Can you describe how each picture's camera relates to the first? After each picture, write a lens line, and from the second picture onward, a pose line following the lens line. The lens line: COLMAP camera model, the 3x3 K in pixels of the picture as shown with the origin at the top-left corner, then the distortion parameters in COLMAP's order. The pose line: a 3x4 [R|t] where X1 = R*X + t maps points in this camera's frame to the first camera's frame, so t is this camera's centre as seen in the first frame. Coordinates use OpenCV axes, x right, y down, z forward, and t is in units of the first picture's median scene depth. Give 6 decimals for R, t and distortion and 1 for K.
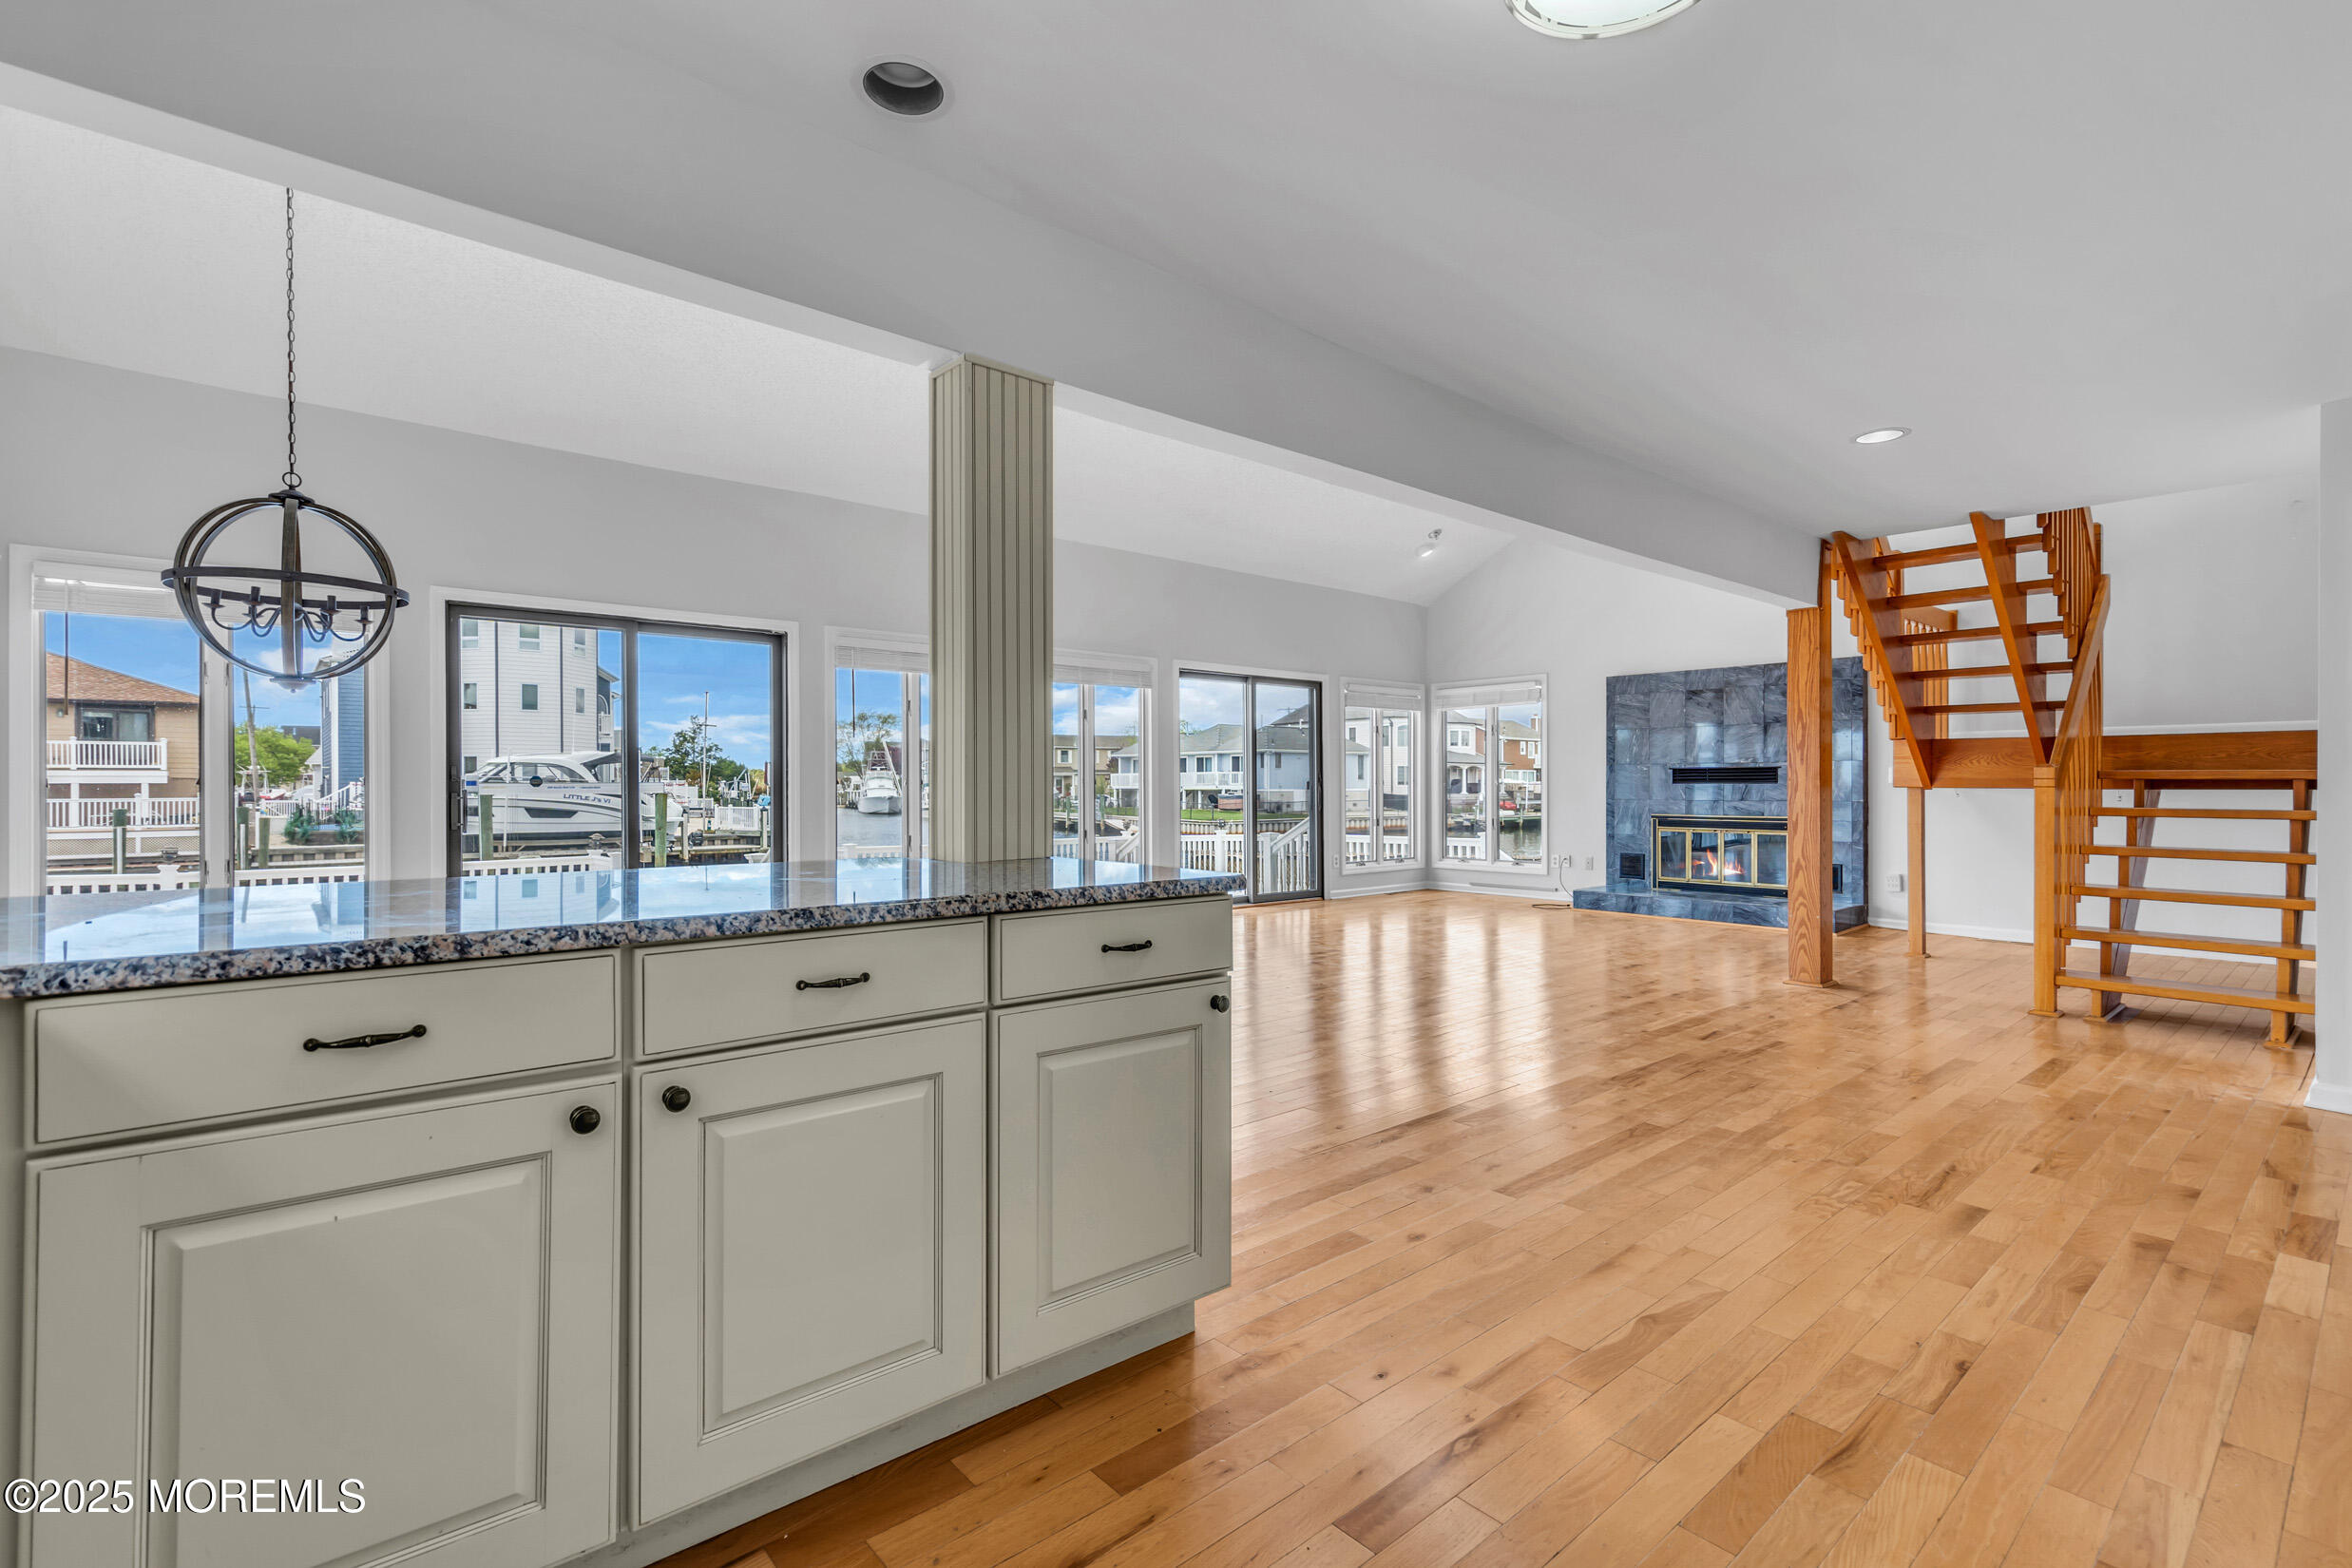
lens RADIAL K [[1081.0, 0, 1162.3], [0, 1081.0, 781.4], [0, 0, 1]] dist [0.001182, 0.000121]
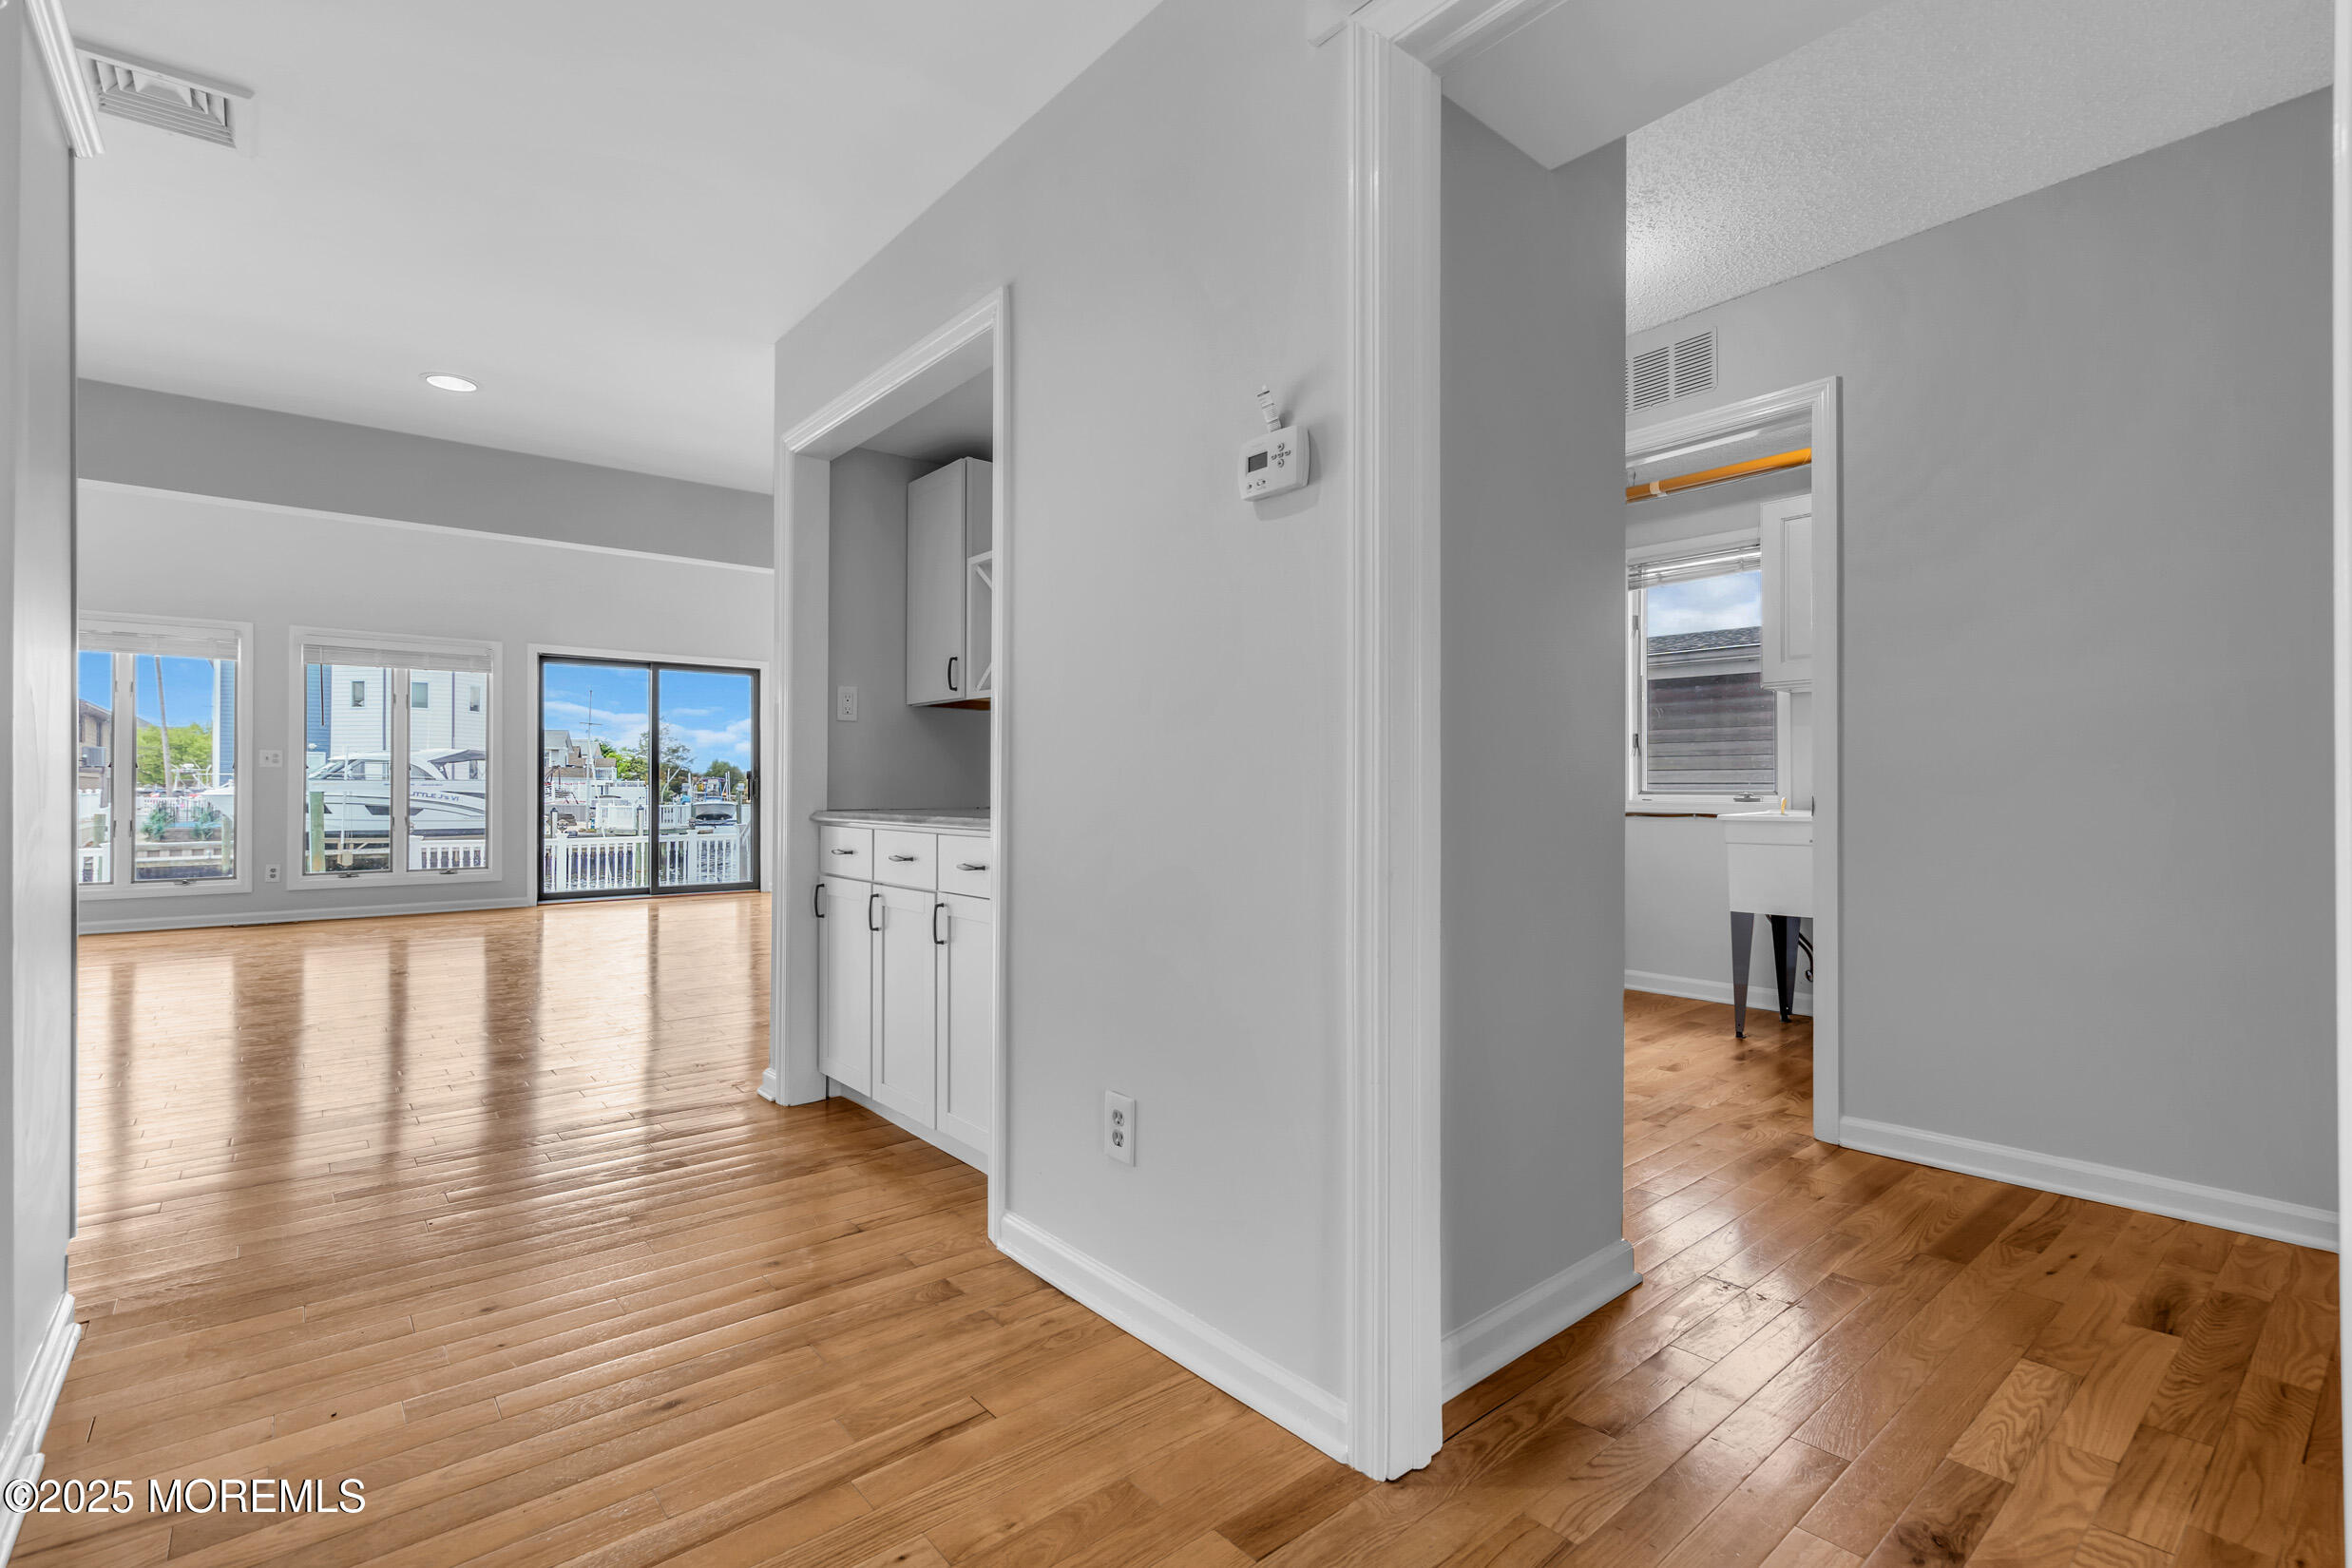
lens RADIAL K [[1081.0, 0, 1186.3], [0, 1081.0, 788.4], [0, 0, 1]] dist [0.001182, 0.000121]
pose [[0.999994, 0.003517, 0.000147, 0.173915], [-0.003517, 0.999989, 0.003142, 0.003740], [-0.000136, -0.003142, 0.999995, 0.006288]]
